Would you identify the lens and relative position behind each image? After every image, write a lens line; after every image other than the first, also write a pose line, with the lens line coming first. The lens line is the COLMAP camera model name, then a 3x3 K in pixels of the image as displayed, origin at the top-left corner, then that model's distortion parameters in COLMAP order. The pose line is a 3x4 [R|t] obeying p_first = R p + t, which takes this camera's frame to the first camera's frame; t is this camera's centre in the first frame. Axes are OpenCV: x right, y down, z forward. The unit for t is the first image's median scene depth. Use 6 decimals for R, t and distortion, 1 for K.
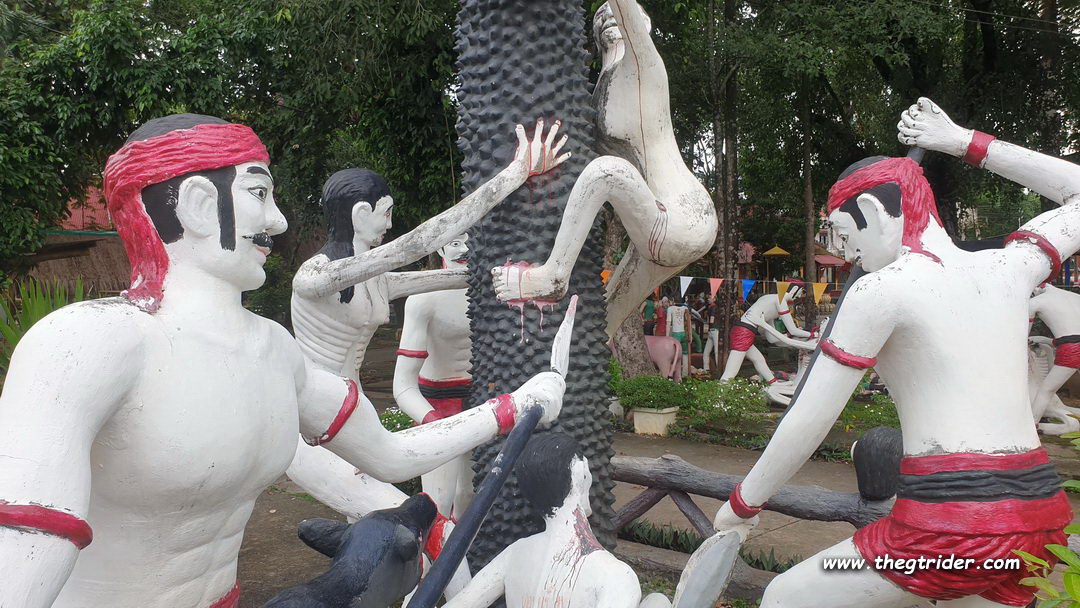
lens RADIAL K [[838.0, 0, 535.9], [0, 838.0, 306.5], [0, 0, 1]] dist [0.031562, -0.014030]
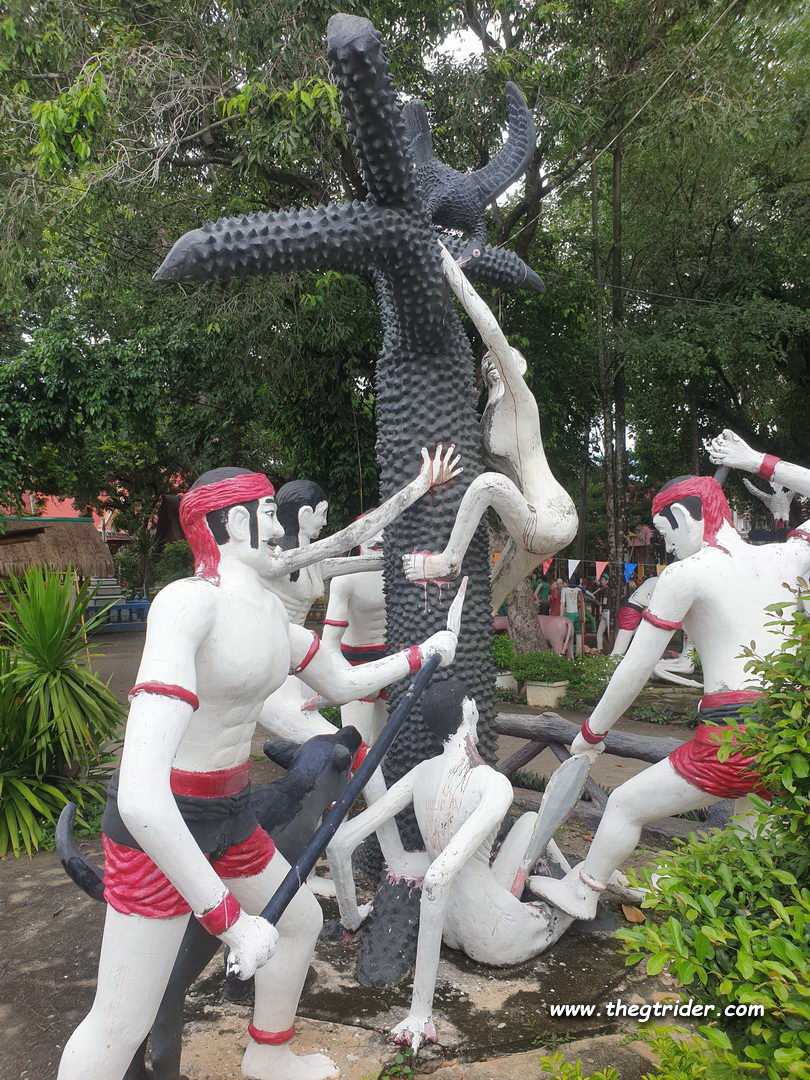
lens RADIAL K [[838.3, 0, 410.8], [0, 838.3, 542.0], [0, 0, 1]] dist [0.148457, -0.000349]
pose [[0.999563, 0.001706, -0.029494, -0.001309], [-0.003316, 0.998501, -0.054625, 0.004906], [0.029357, 0.054699, 0.998071, -0.316057]]
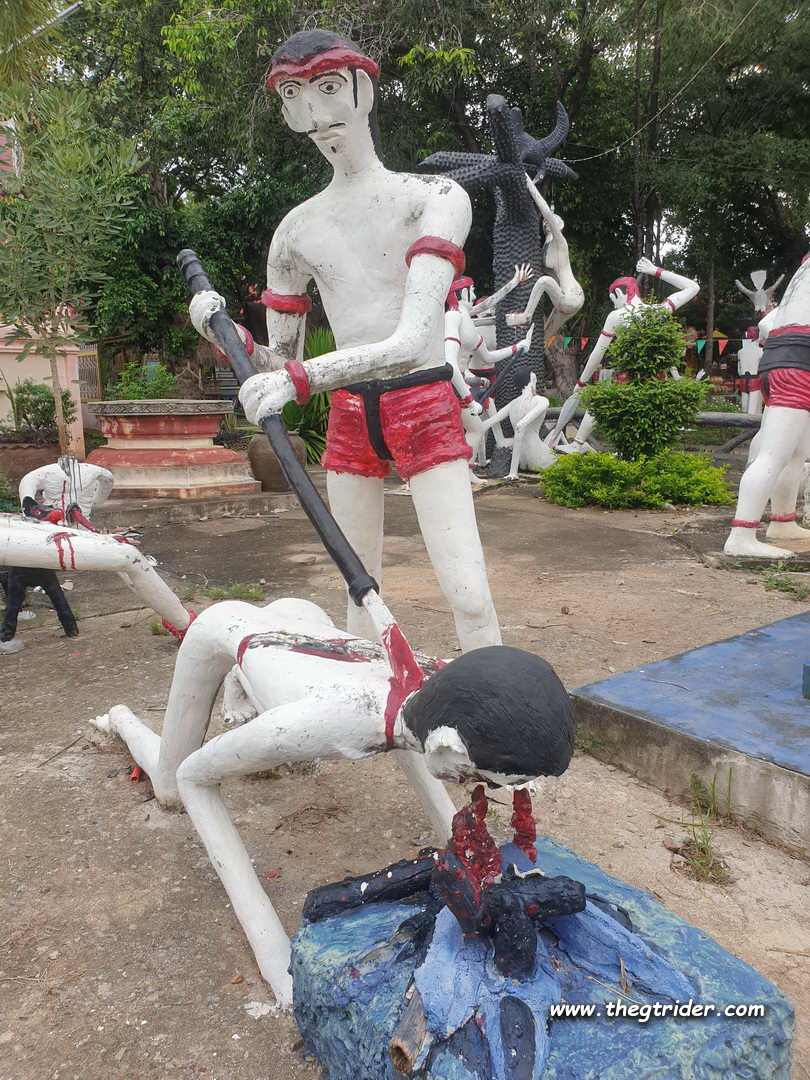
lens RADIAL K [[848.4, 0, 406.3], [0, 848.4, 543.0], [0, 0, 1]] dist [0.005601, 0.000052]
pose [[0.995462, 0.016493, -0.093717, -0.109540], [-0.000934, 0.986512, 0.163689, 0.266868], [0.095153, -0.162858, 0.982050, -2.175332]]
